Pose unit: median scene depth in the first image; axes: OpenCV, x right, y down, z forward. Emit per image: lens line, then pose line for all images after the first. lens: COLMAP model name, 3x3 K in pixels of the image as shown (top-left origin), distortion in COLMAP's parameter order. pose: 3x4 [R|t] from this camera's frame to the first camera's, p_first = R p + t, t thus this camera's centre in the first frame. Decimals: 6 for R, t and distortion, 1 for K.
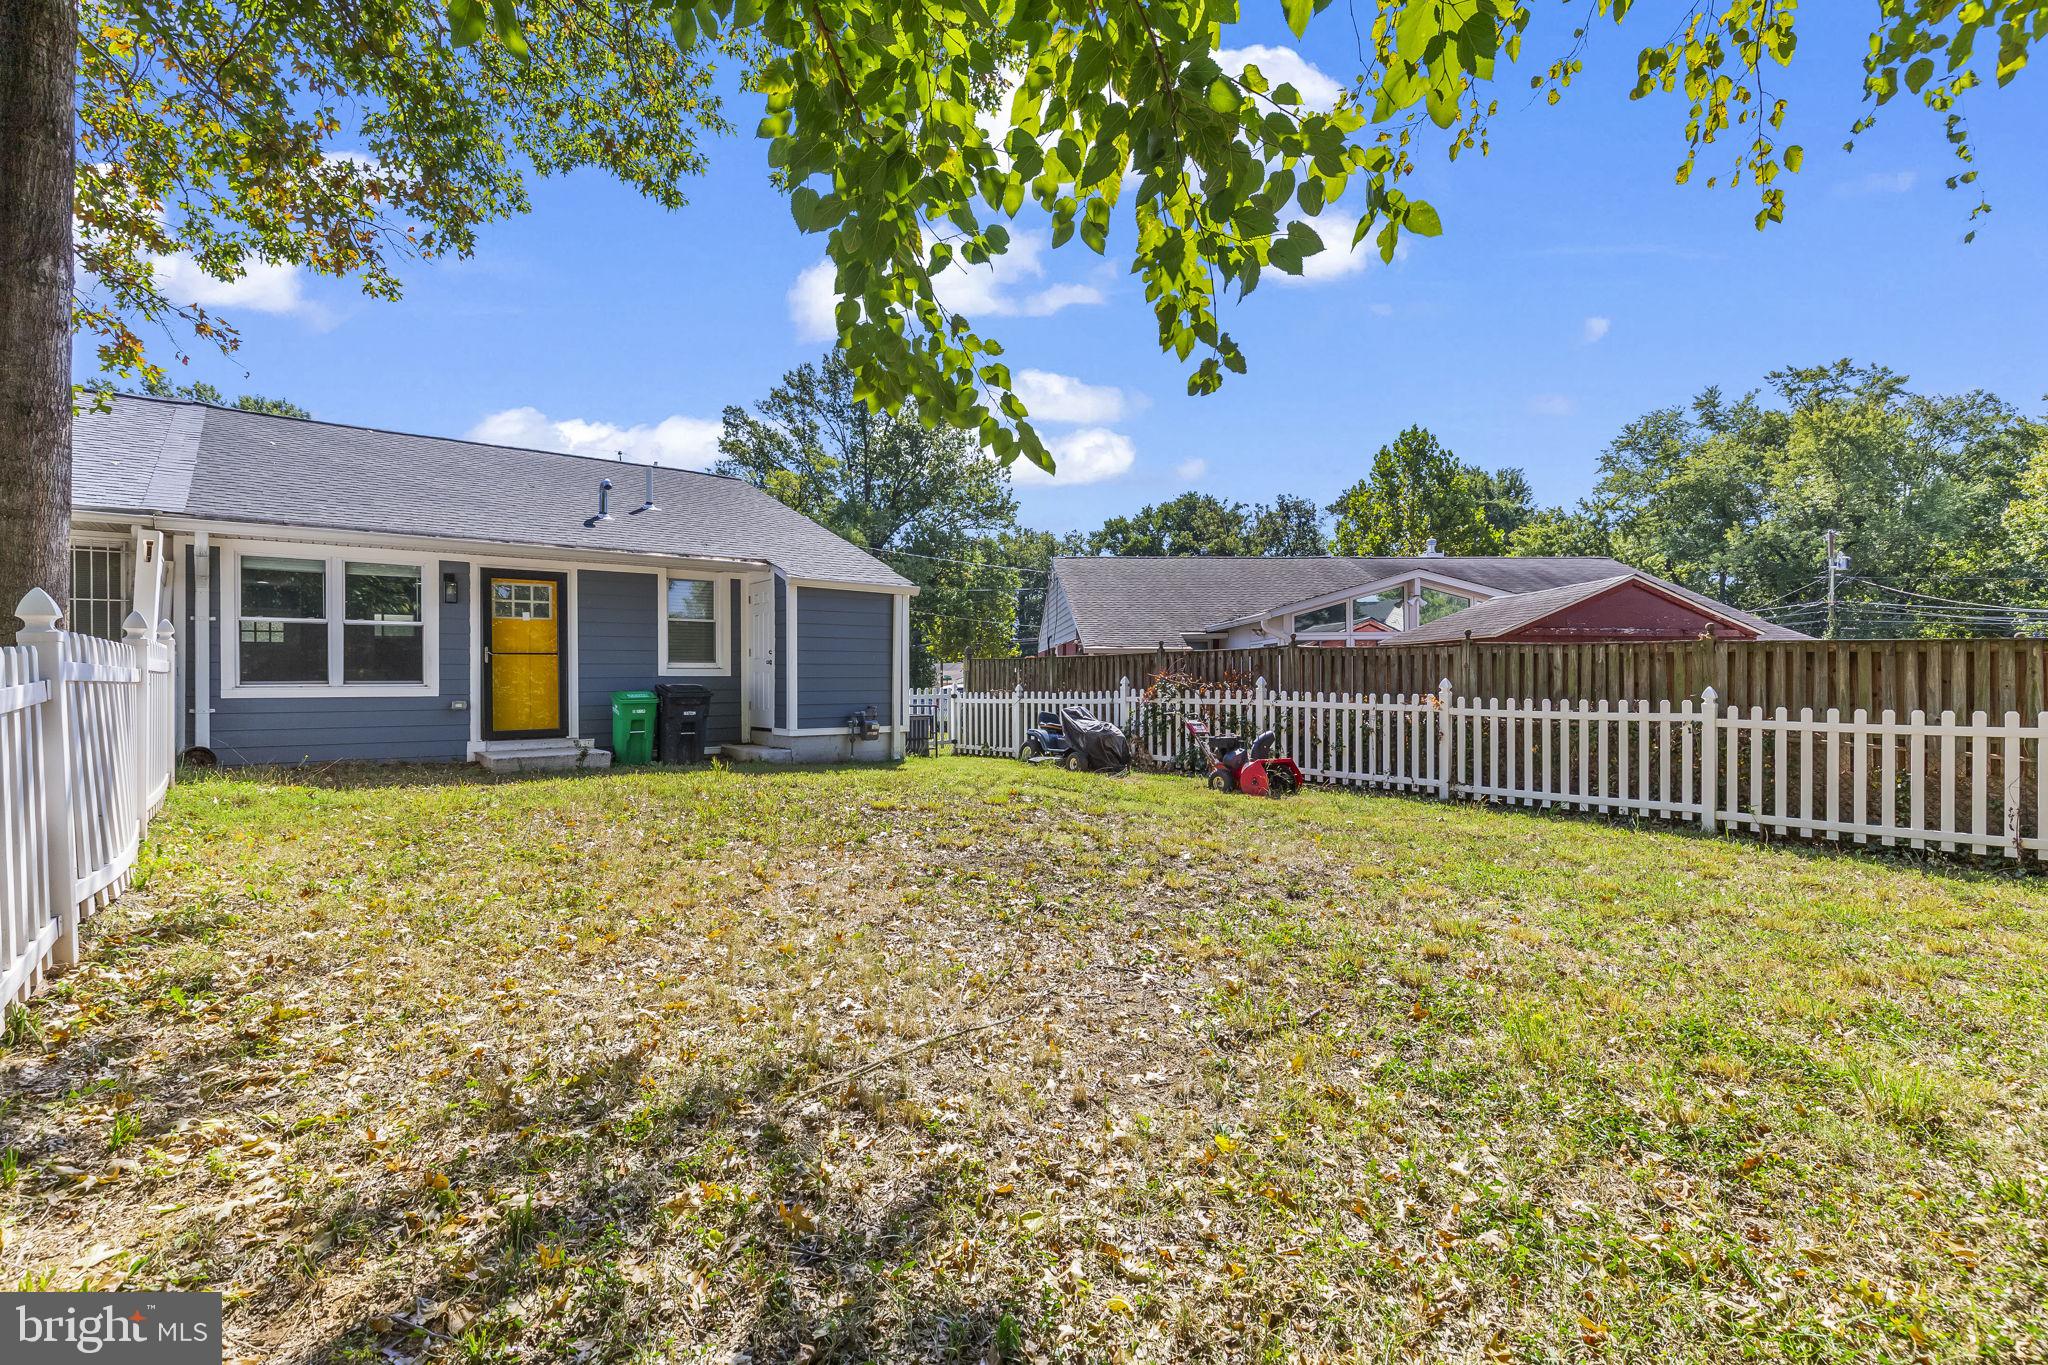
lens RADIAL K [[933.4, 0, 1024.0], [0, 933.4, 682.5], [0, 0, 1]] dist [0.001328, 0.000079]
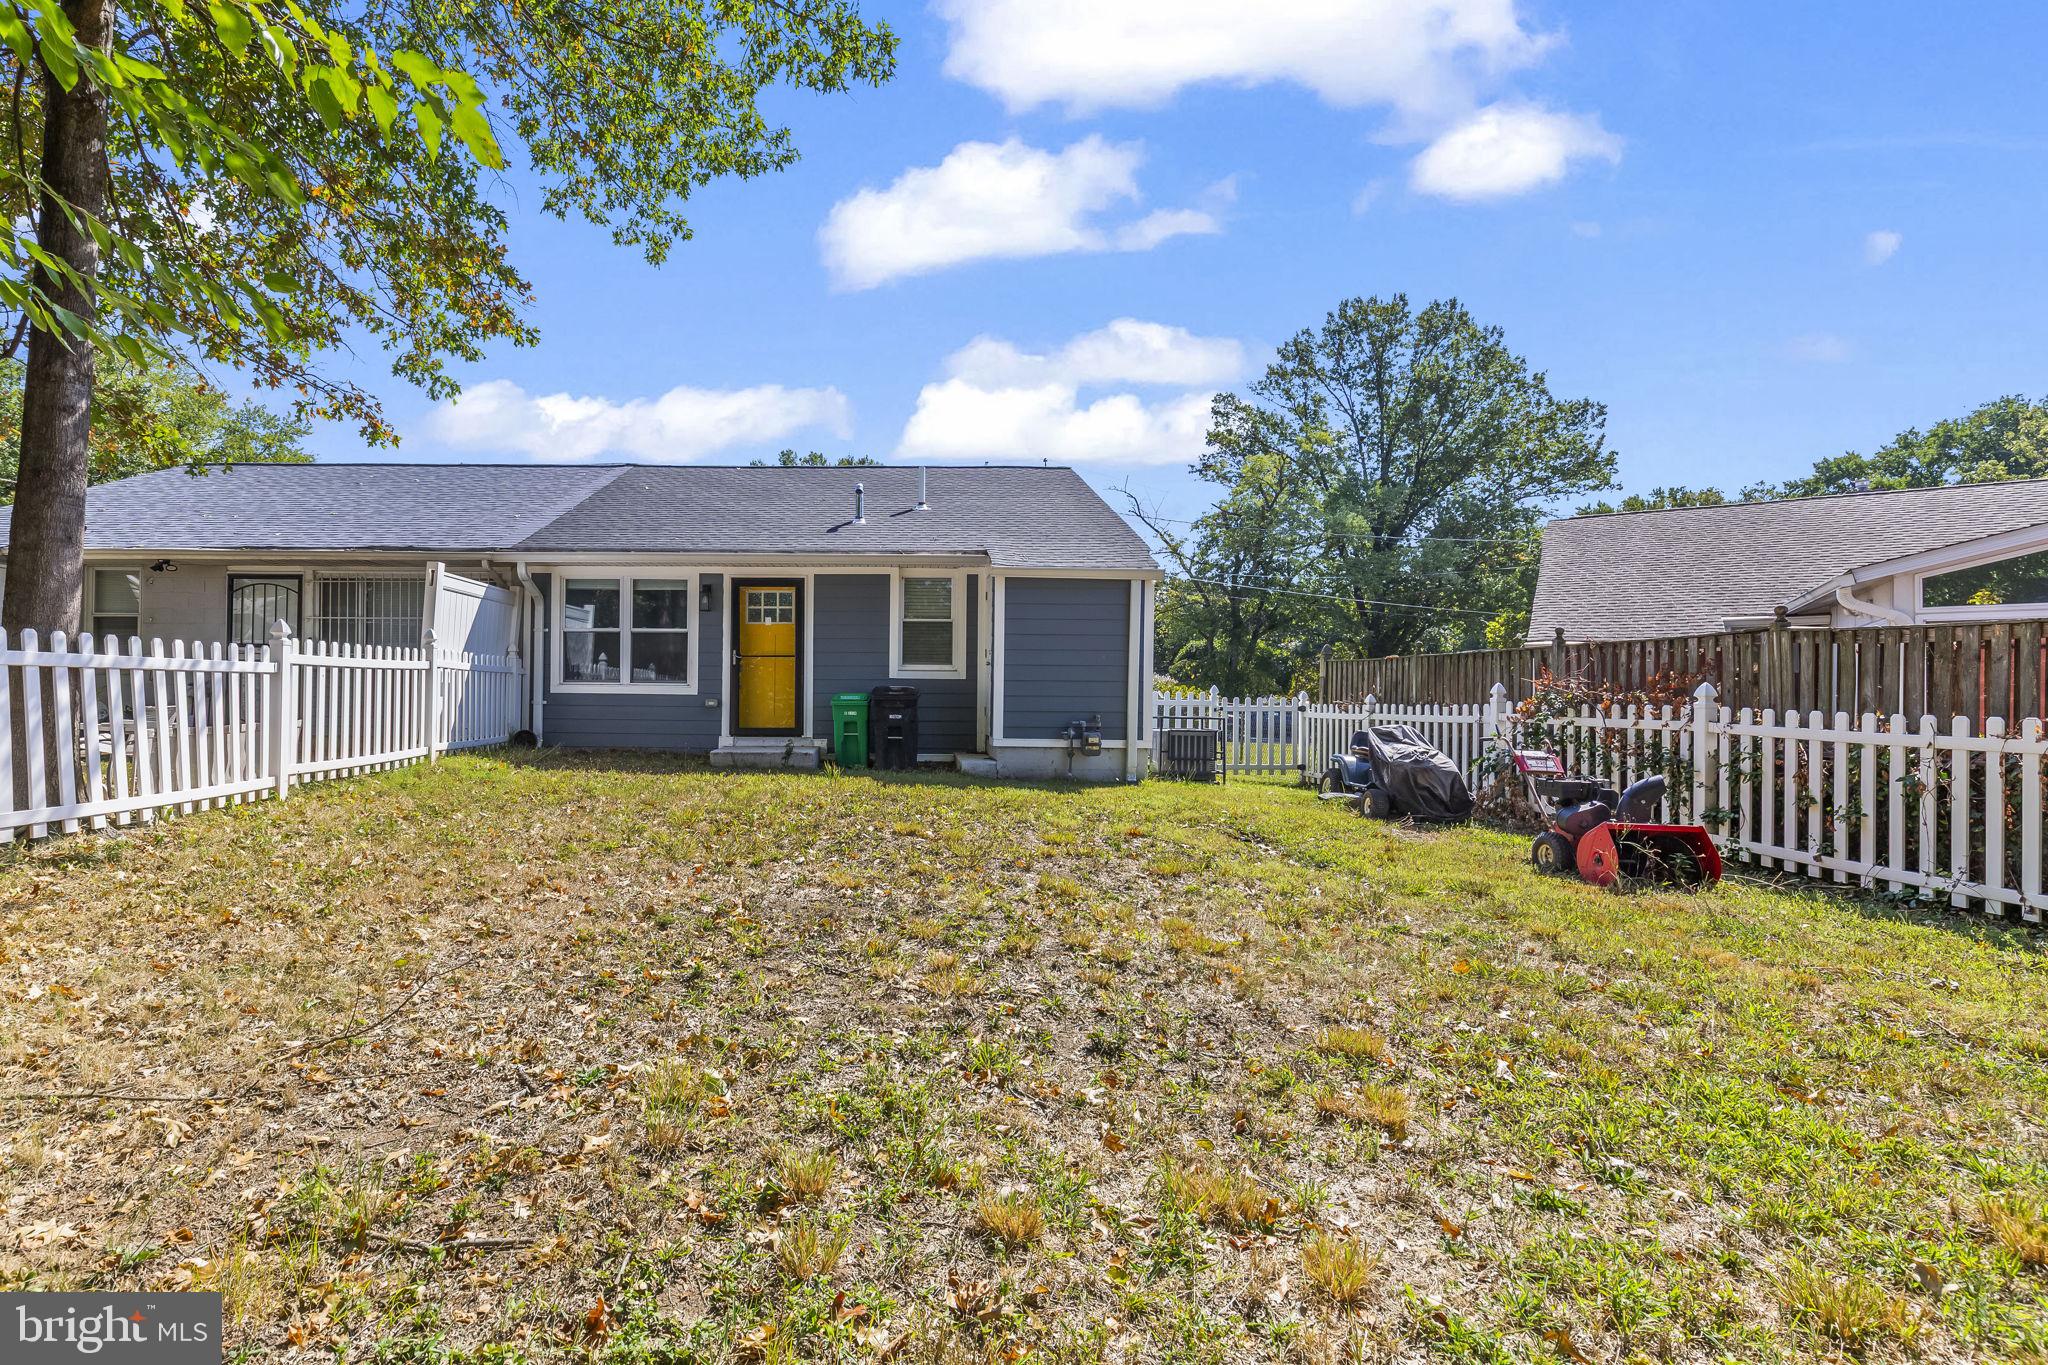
lens RADIAL K [[990.0, 0, 1024.0], [0, 990.0, 682.5], [0, 0, 1]] dist [0.000056, 0.000626]
pose [[0.766078, 0.002652, -0.642742, 0.328499], [-0.013232, 0.999845, -0.011645, 0.006514], [0.642611, 0.017426, 0.765994, 0.258418]]
